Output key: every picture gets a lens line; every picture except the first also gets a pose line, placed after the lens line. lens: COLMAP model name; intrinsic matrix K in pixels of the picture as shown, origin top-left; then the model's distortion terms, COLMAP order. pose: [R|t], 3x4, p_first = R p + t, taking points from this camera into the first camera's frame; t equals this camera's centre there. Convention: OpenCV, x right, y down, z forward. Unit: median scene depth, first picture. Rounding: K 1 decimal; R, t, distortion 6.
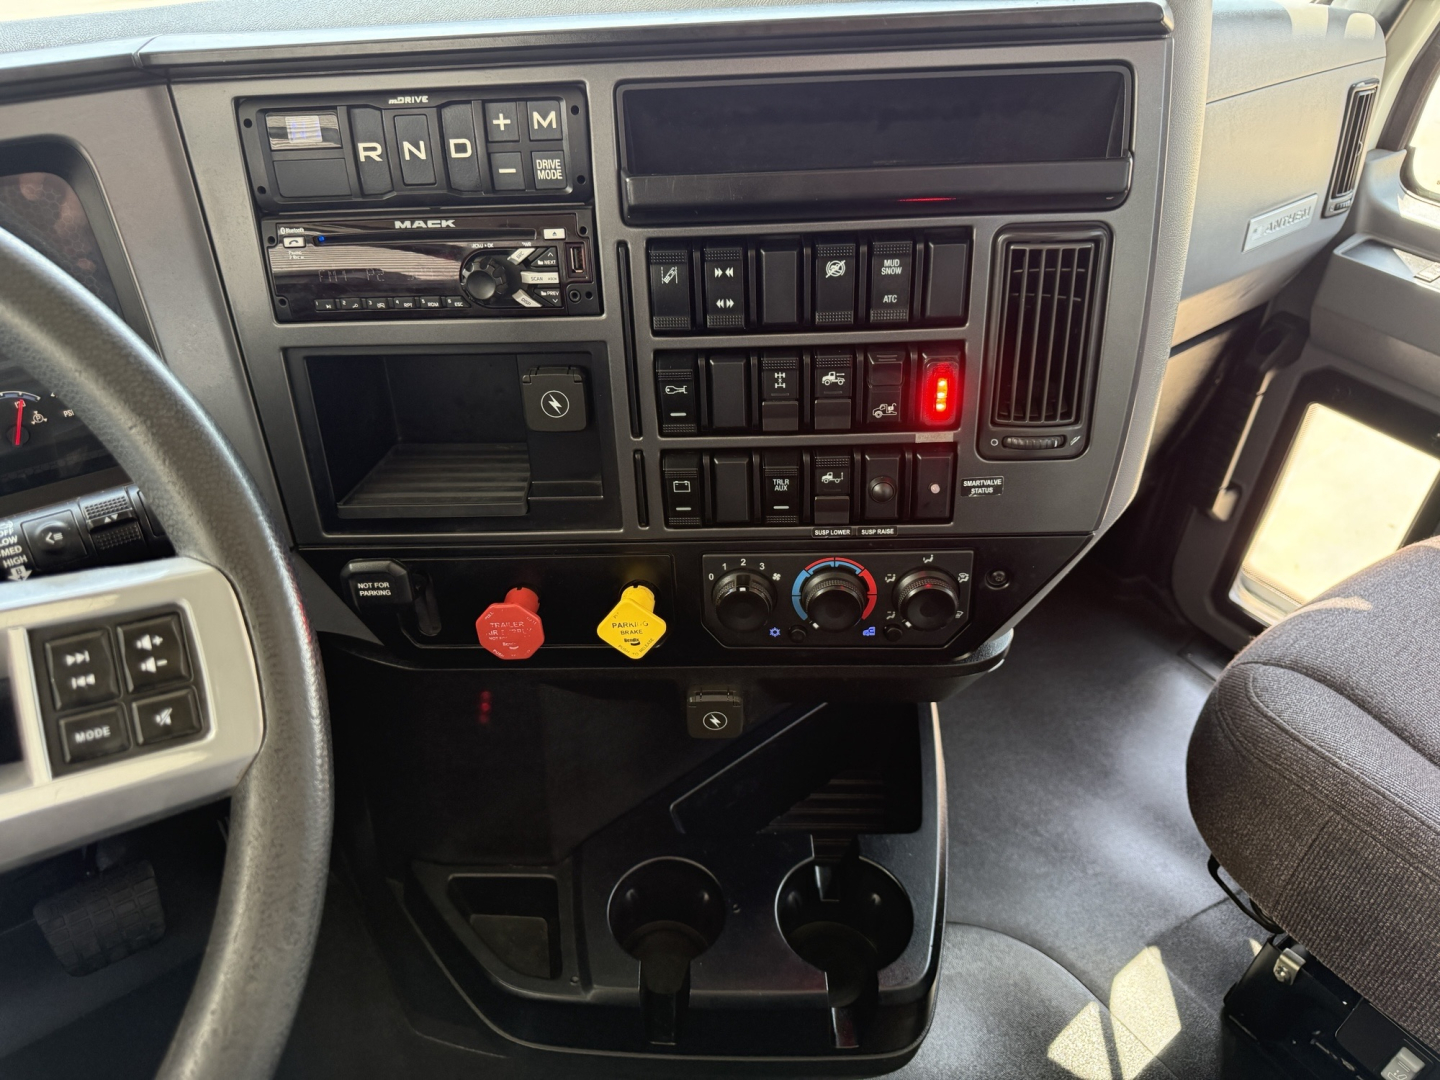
lens RADIAL K [[1011.0, 0, 718.5], [0, 1011.0, 546.8], [0, 0, 1]] dist [0.047264, -0.069279]
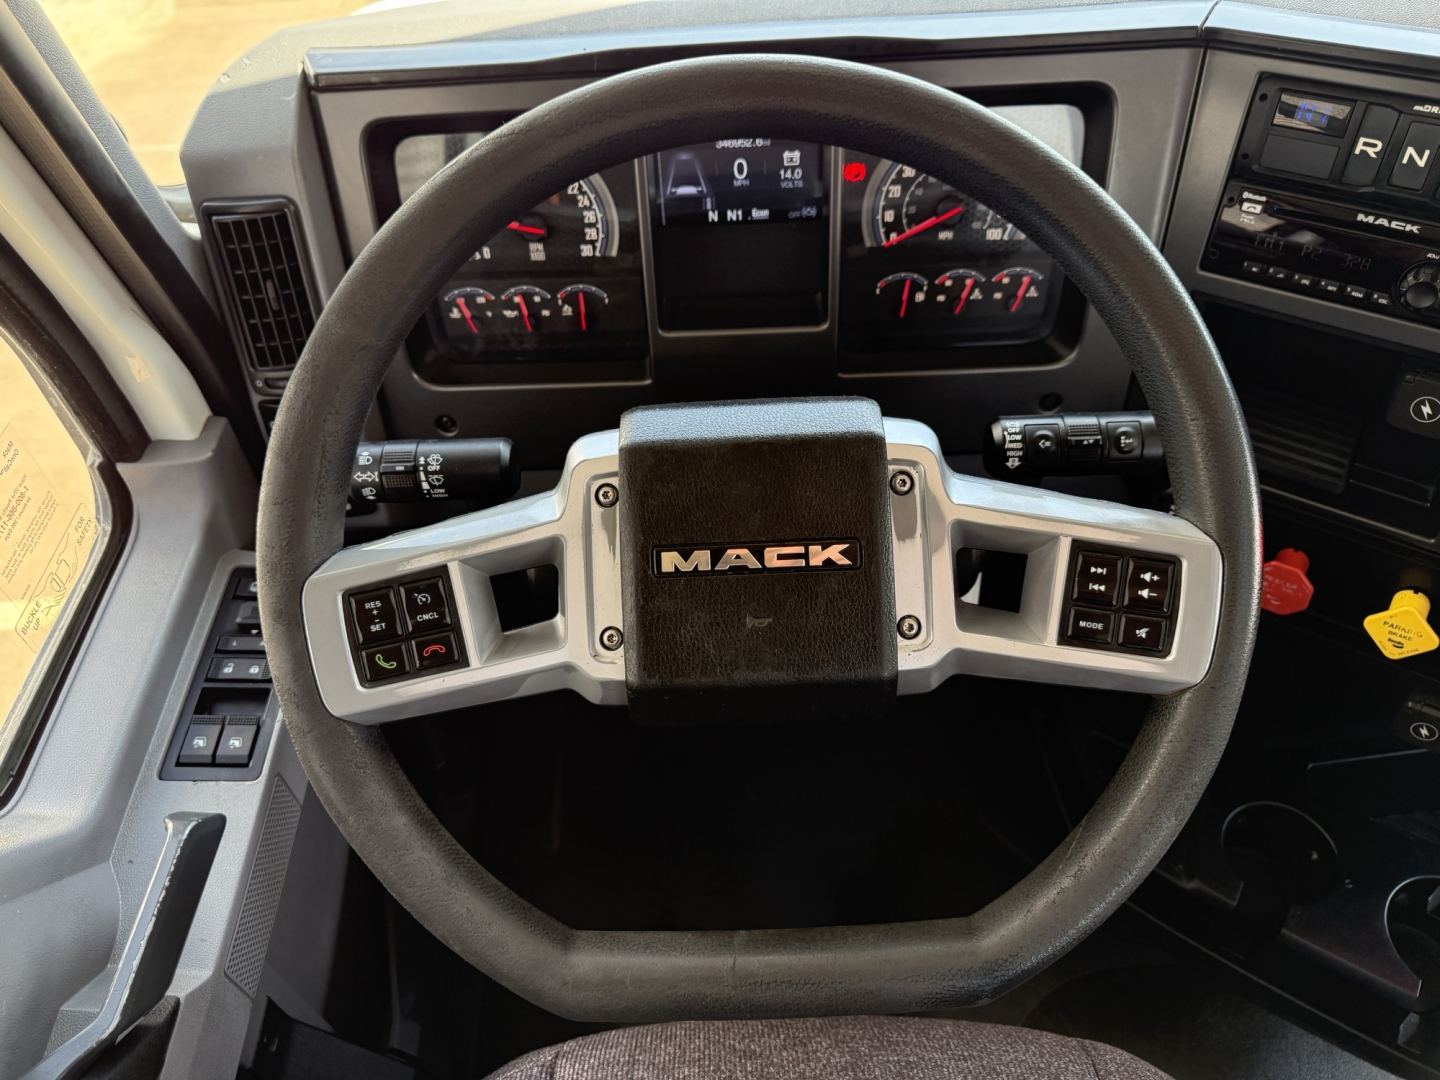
lens RADIAL K [[1082.8, 0, 720.0], [0, 1082.8, 540.0], [0, 0, 1]] dist [-0.004193, 0.002134]
pose [[0.843620, 0.373118, -0.386118, -0.325390], [-0.291513, 0.922172, 0.254204, -0.099023], [0.450916, -0.101894, 0.886732, -0.350105]]
